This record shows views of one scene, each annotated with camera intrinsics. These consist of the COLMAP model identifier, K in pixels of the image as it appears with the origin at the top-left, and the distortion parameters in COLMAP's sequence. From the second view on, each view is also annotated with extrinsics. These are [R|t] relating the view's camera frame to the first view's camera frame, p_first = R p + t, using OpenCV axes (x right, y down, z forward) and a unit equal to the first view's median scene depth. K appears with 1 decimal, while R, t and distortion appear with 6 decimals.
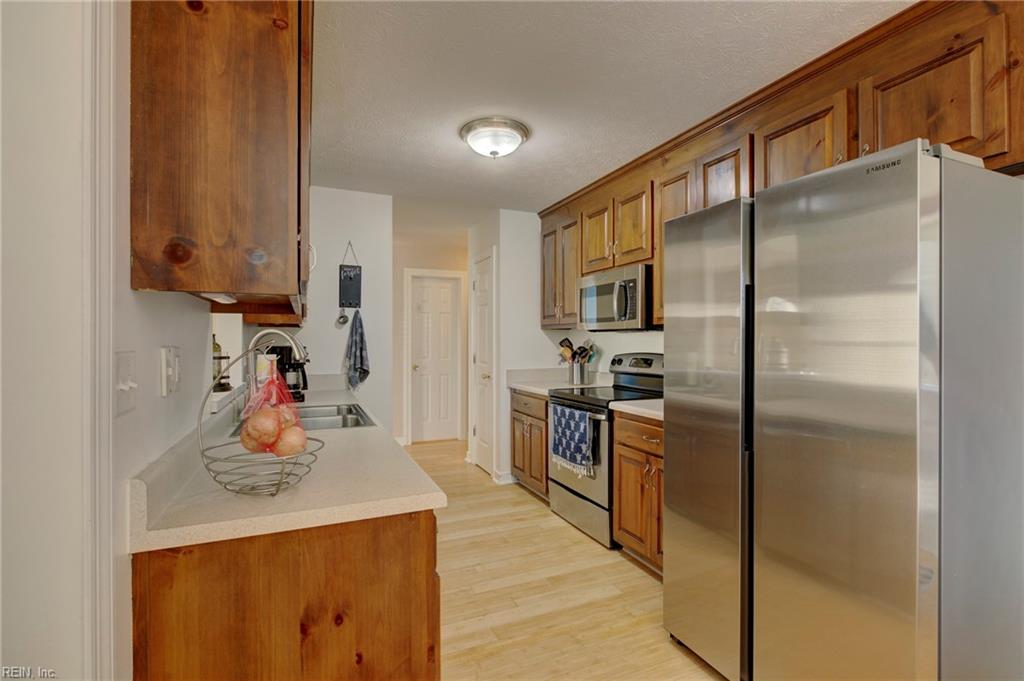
lens RADIAL K [[471.9, 0, 511.4], [0, 471.9, 341.4], [0, 0, 1]] dist [-0.005710, -0.000420]
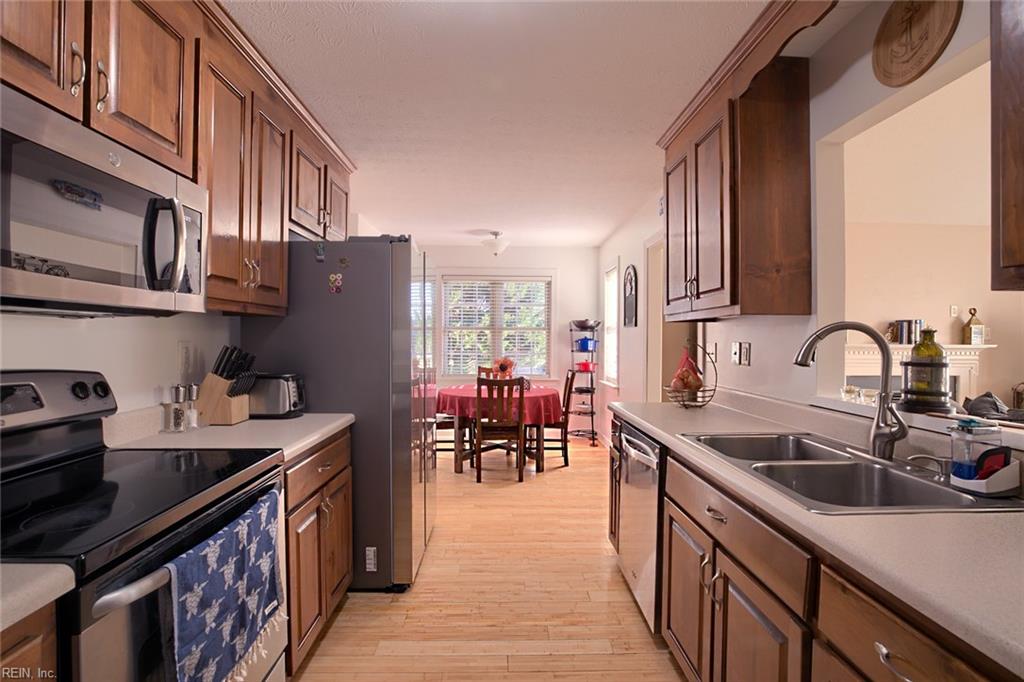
lens RADIAL K [[471.9, 0, 512.0], [0, 471.9, 338.6], [0, 0, 1]] dist [-0.005710, -0.000420]
pose [[-0.923157, -0.000749, 0.384423, -0.317058], [-0.002543, 0.999988, -0.004158, 0.003184], [-0.384416, -0.004816, -0.923148, 1.777032]]
